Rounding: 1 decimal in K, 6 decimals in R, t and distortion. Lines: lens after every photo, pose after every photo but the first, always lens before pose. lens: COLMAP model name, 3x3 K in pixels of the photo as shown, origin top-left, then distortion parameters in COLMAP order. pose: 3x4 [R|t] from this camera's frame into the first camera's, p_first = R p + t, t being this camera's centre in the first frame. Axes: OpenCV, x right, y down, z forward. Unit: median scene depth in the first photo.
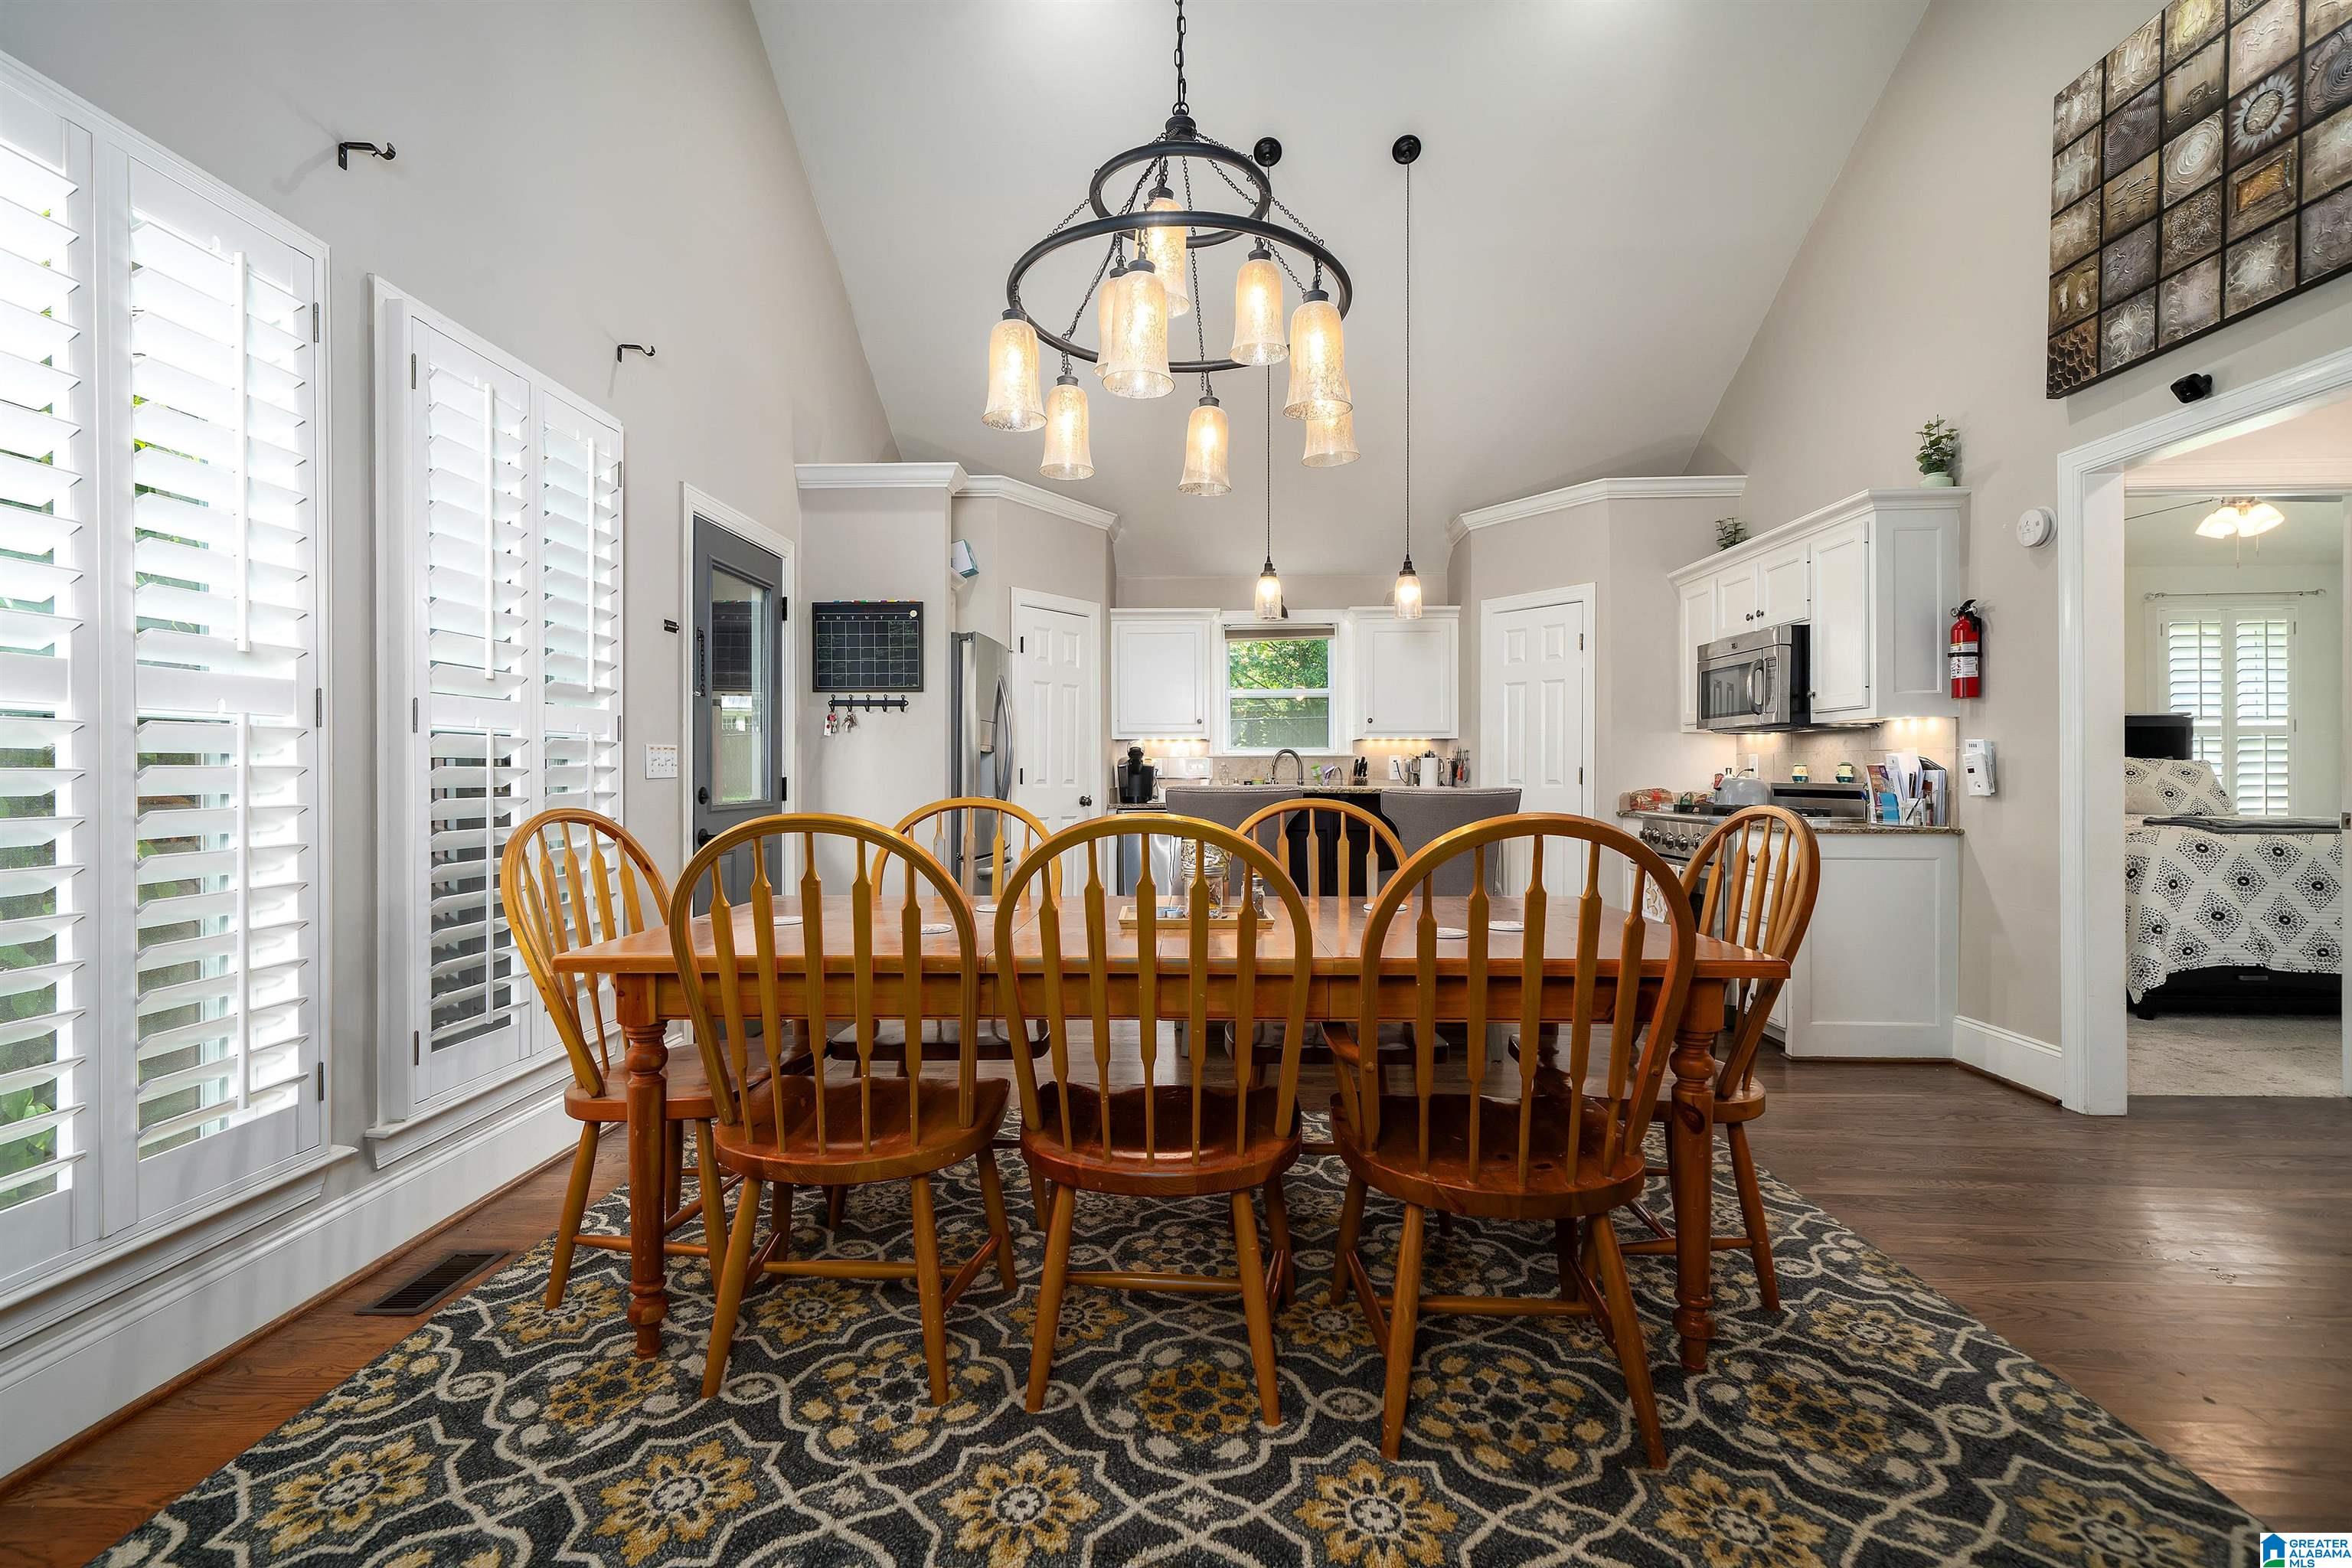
lens RADIAL K [[1081.9, 0, 1177.4], [0, 1081.9, 767.6], [0, 0, 1]] dist [0.003862, -0.000780]
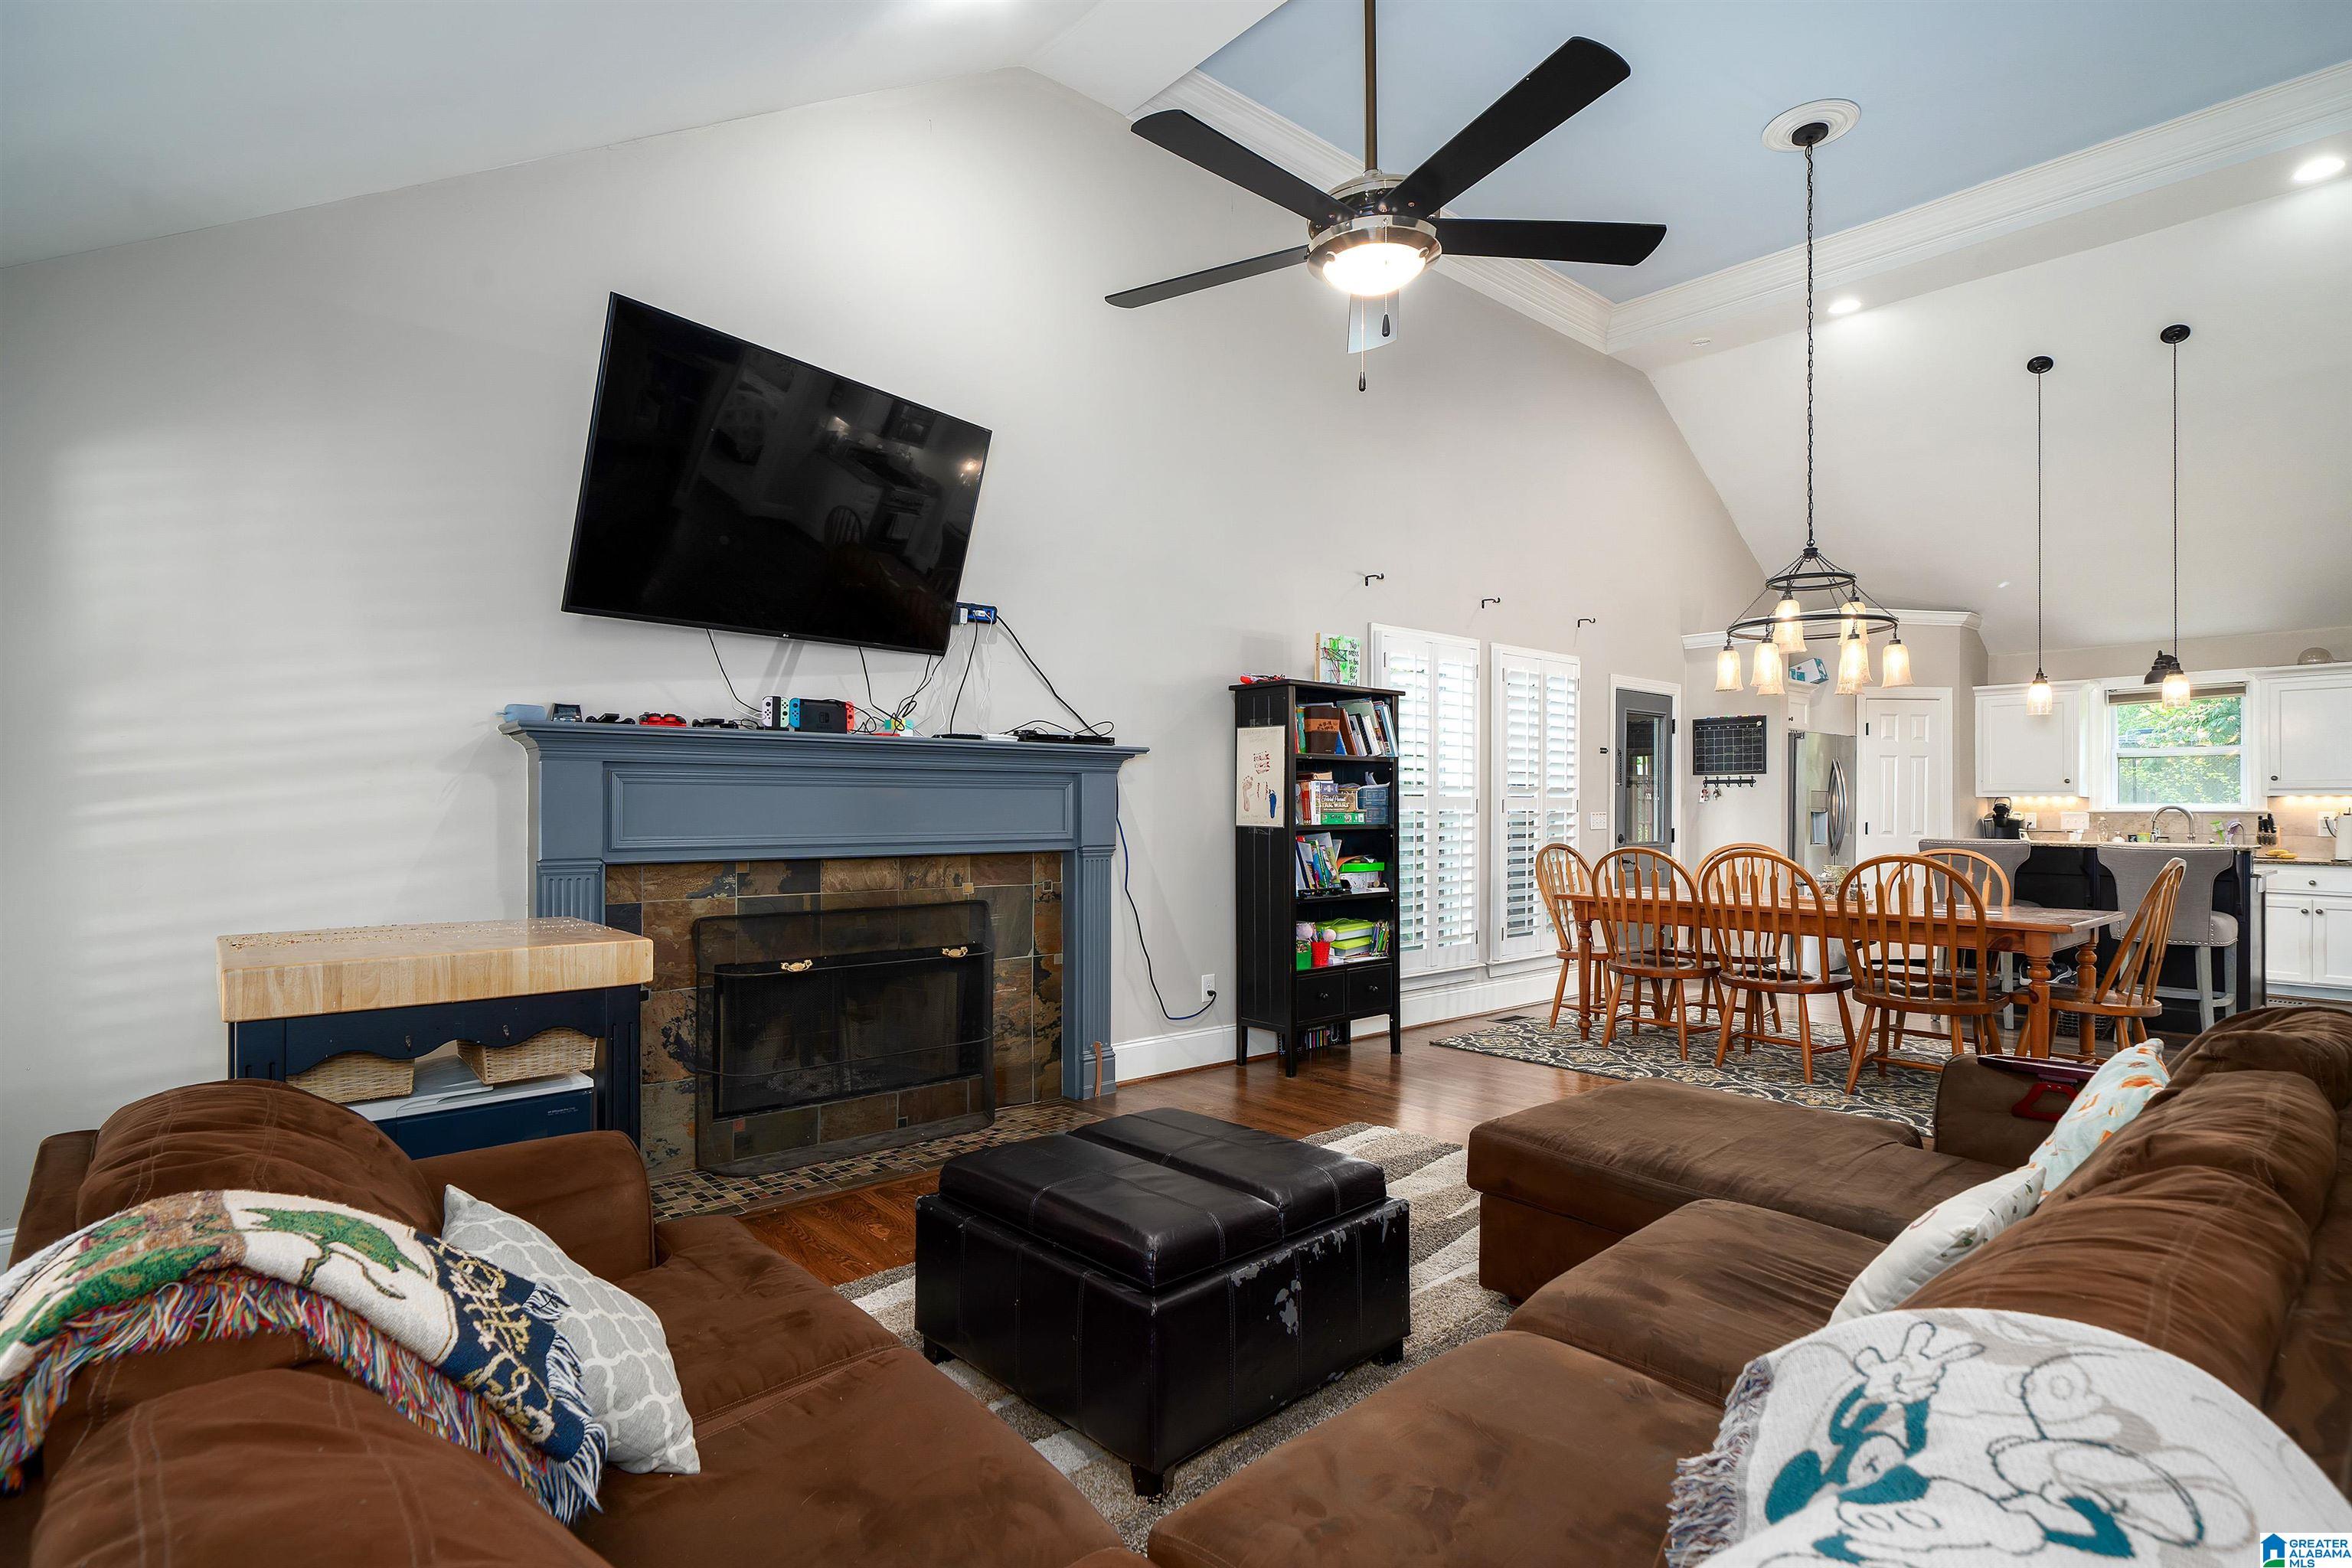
lens RADIAL K [[1163.6, 0, 1158.8], [0, 1163.6, 806.1], [0, 0, 1]] dist [0.002991, 0.000004]
pose [[0.672940, 0.002006, -0.739694, 0.566606], [0.000268, 0.999996, 0.002956, -0.039990], [0.739697, -0.002188, 0.672937, -1.045497]]
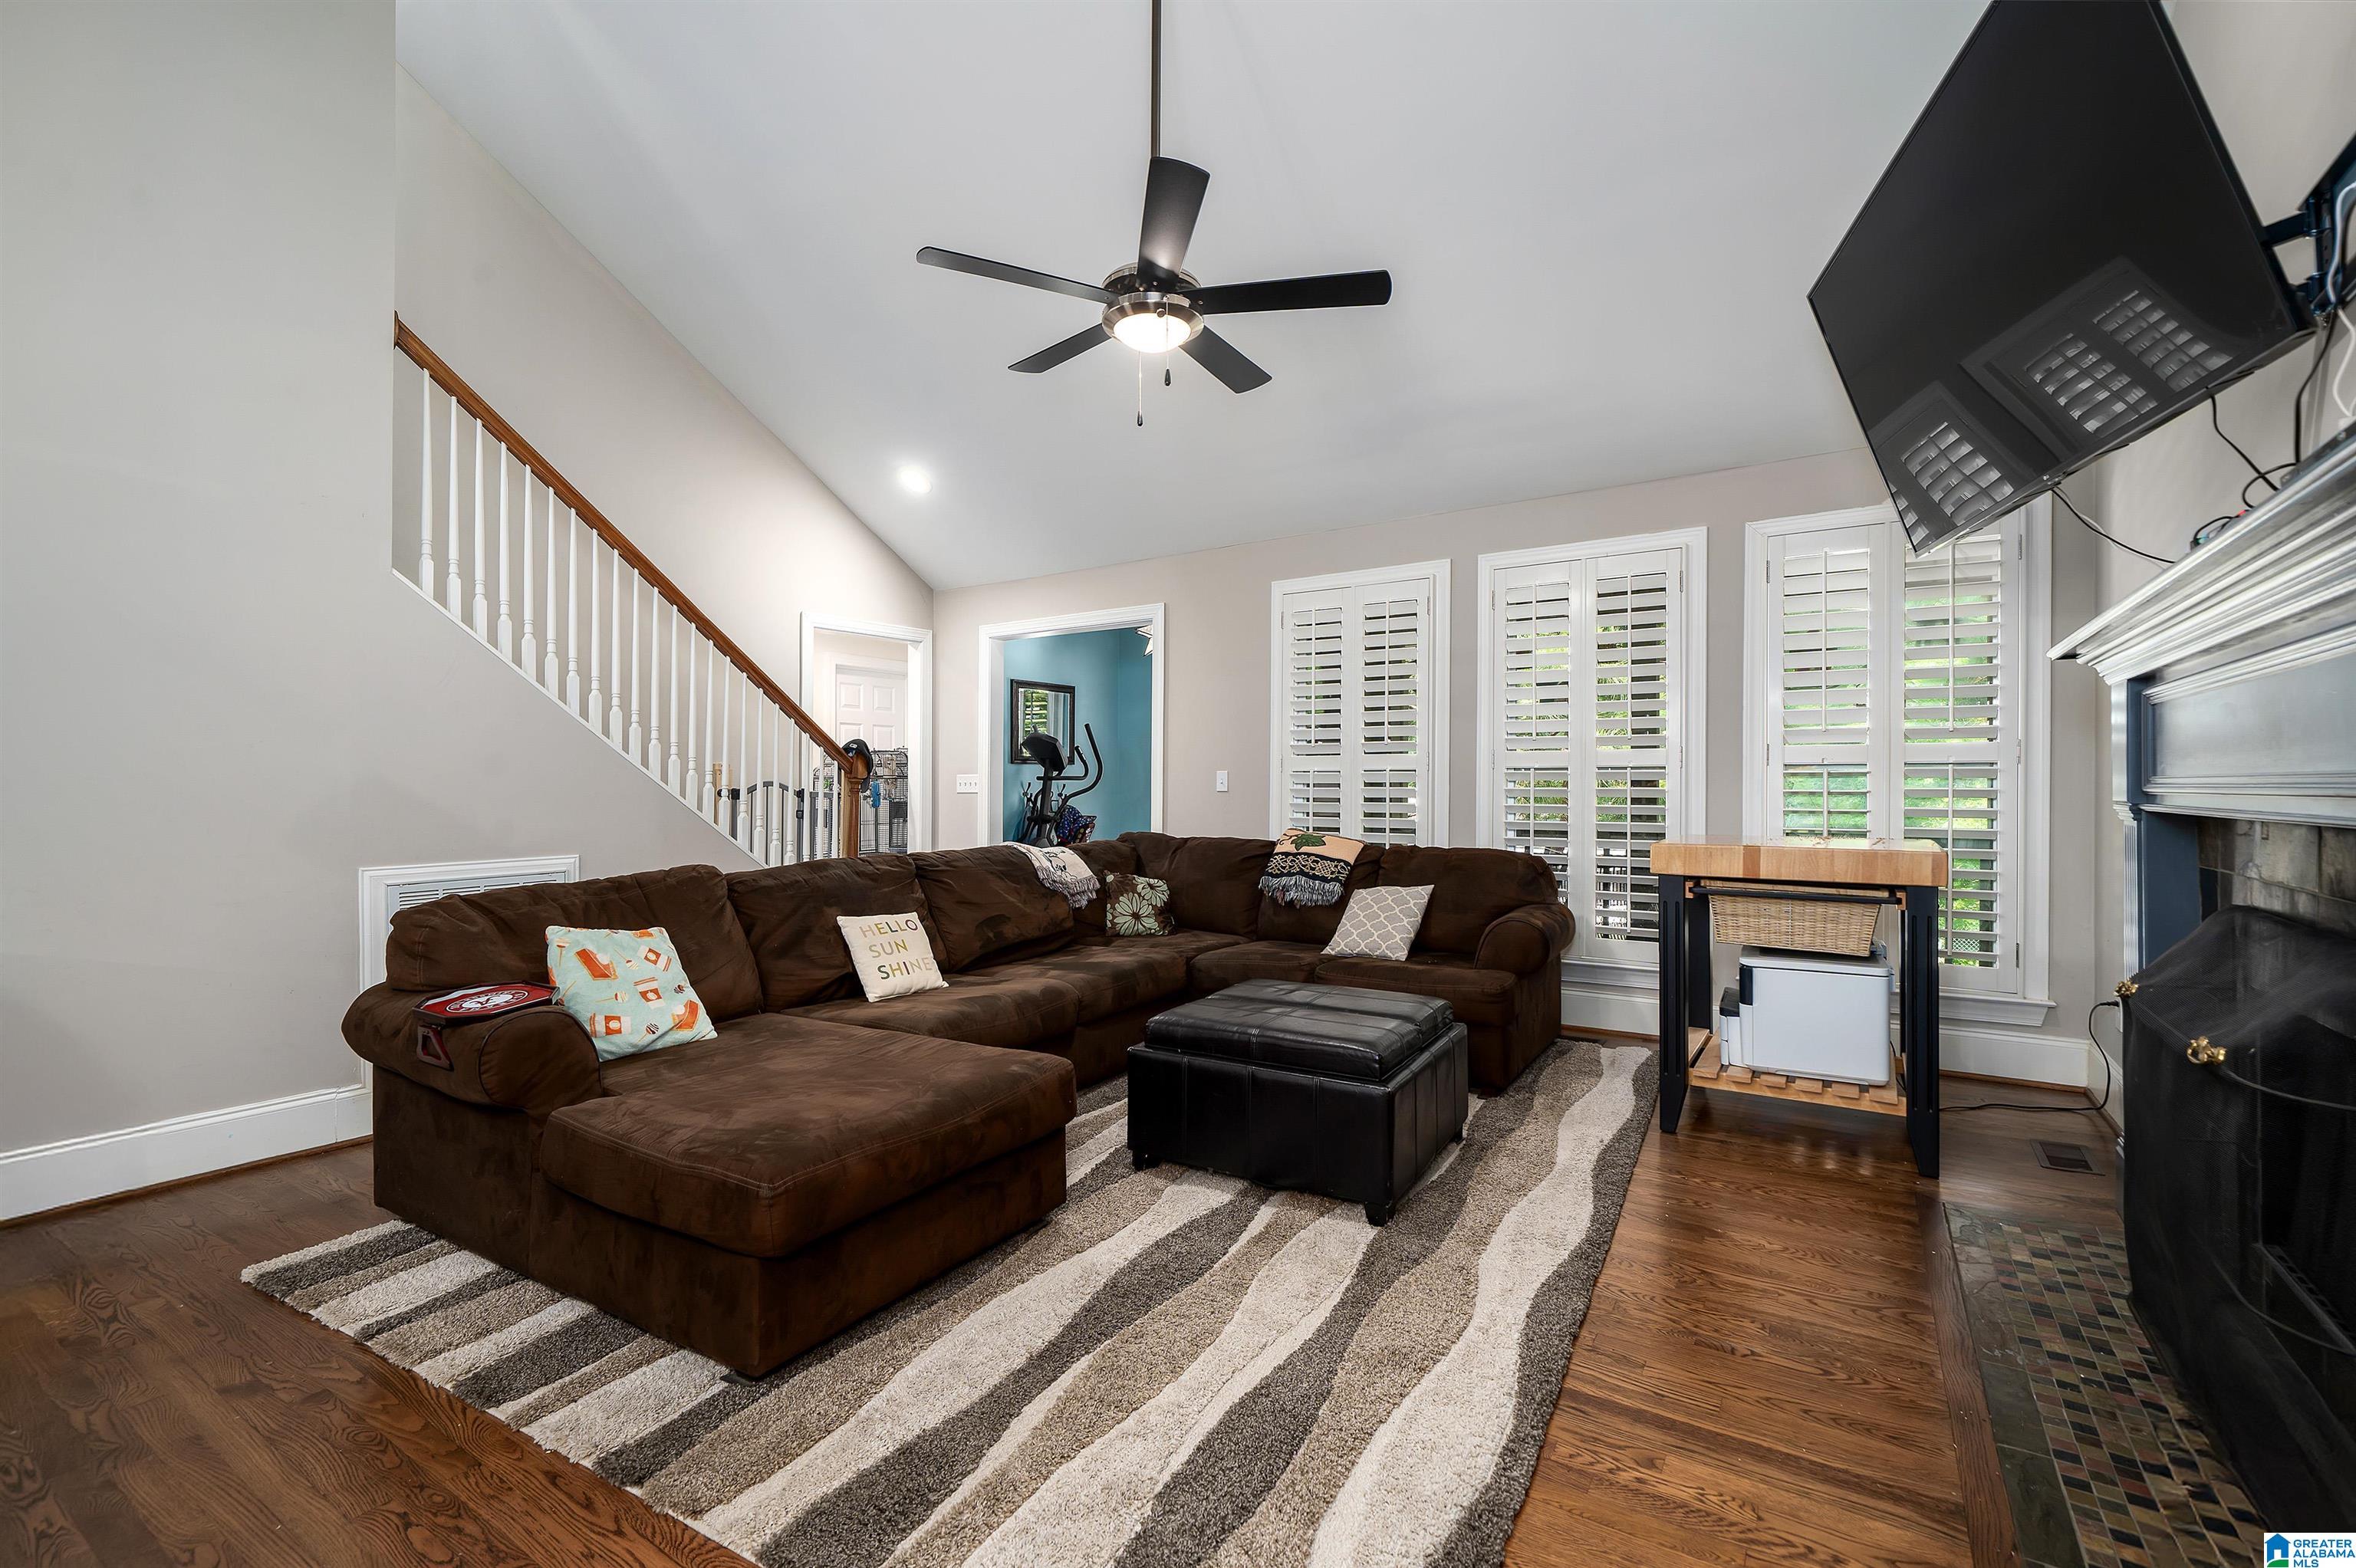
lens RADIAL K [[1027.7, 0, 1168.2], [0, 1027.7, 780.1], [0, 0, 1]] dist [-0.005084, 0.000553]
pose [[-0.853413, 0.006669, 0.521193, -0.348965], [0.003012, 0.999965, -0.007863, -0.000913], [-0.521227, -0.005140, -0.853403, 0.284736]]
